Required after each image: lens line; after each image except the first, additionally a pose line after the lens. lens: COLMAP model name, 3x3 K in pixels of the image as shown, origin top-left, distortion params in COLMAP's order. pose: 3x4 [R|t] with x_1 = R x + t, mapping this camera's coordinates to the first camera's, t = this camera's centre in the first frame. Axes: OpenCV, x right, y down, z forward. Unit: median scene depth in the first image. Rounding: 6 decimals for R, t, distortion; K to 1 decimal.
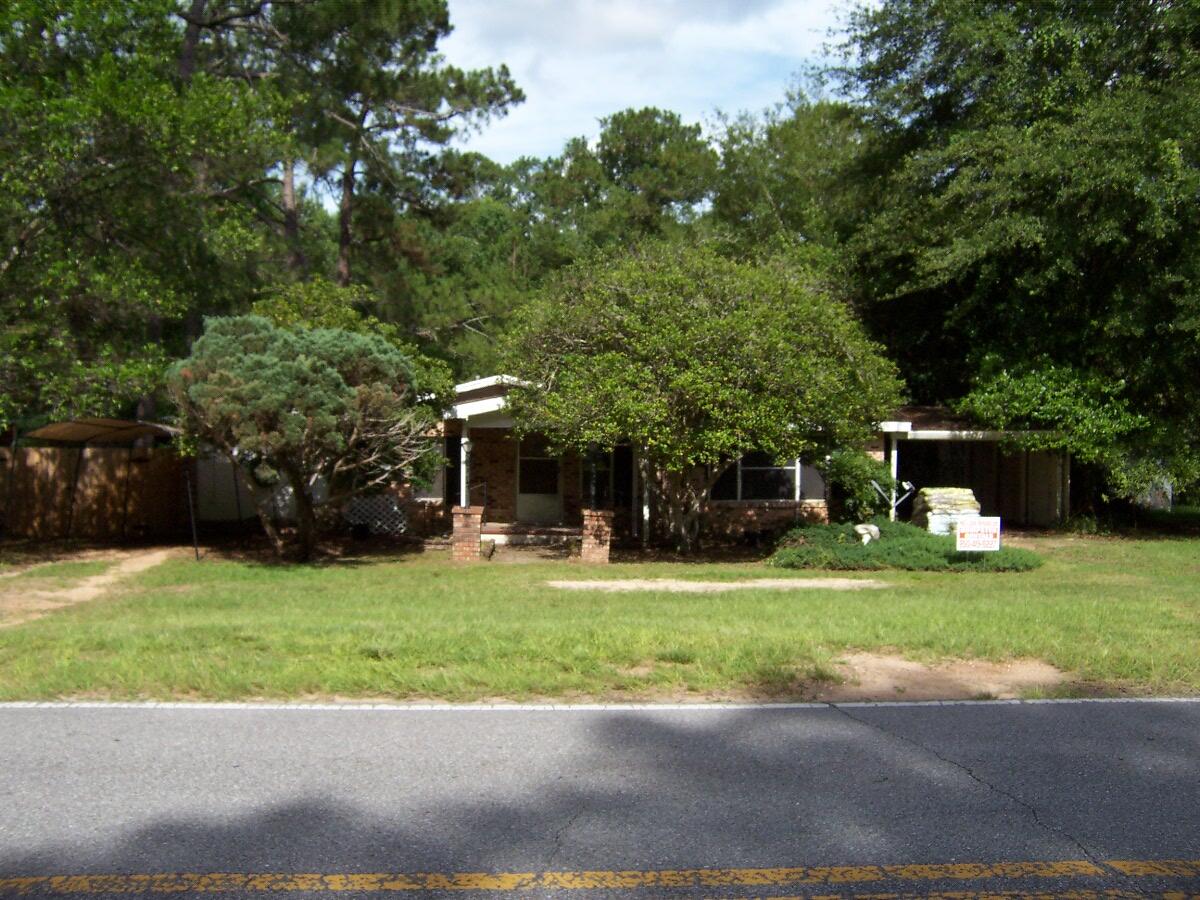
lens RADIAL K [[1163.9, 0, 600.0], [0, 1163.9, 450.0], [0, 0, 1]] dist [-0.150431, 0.224756]
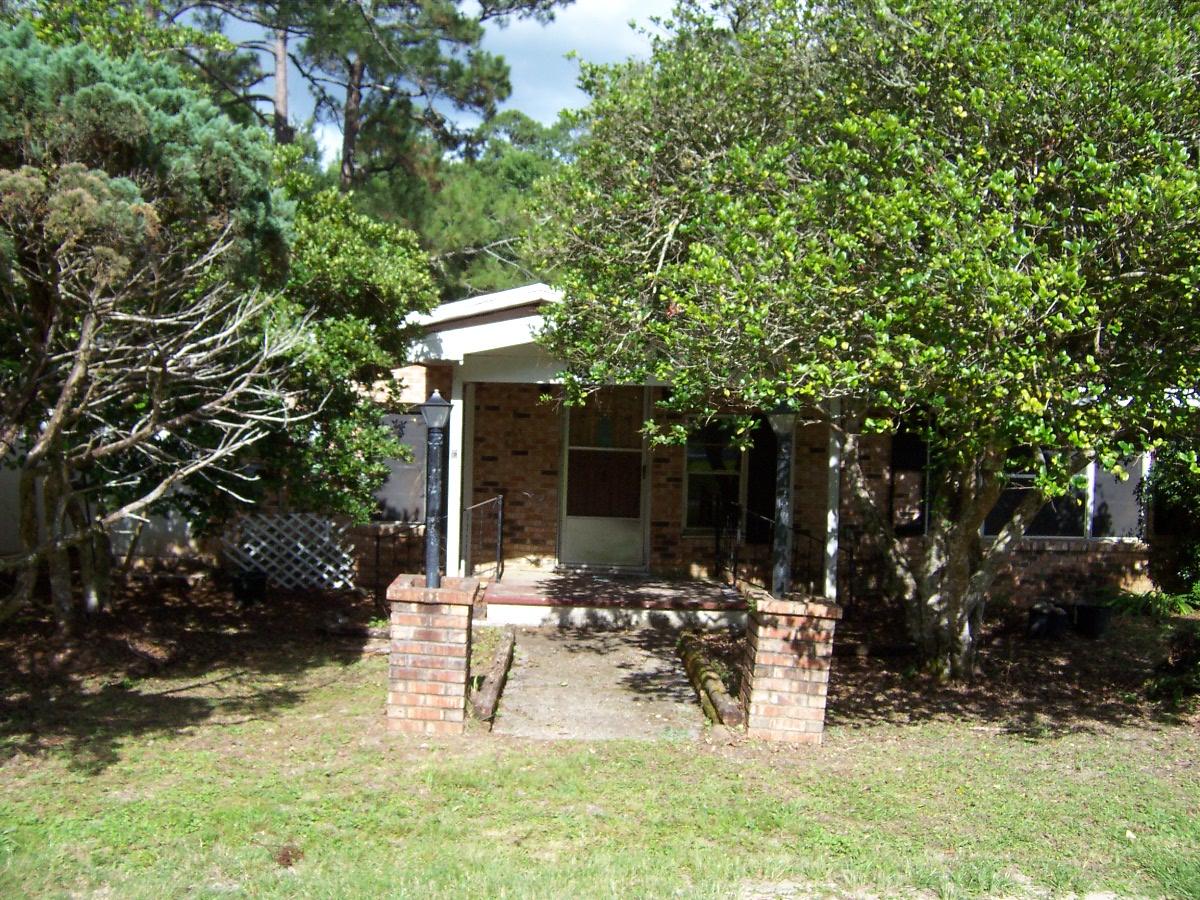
lens RADIAL K [[1163.9, 0, 600.0], [0, 1163.9, 450.0], [0, 0, 1]] dist [-0.150431, 0.224756]
pose [[0.999256, 0.022063, -0.031648, -0.043352], [-0.021887, 0.999743, 0.005897, 0.004601], [0.031770, -0.005200, 0.999482, 0.536191]]
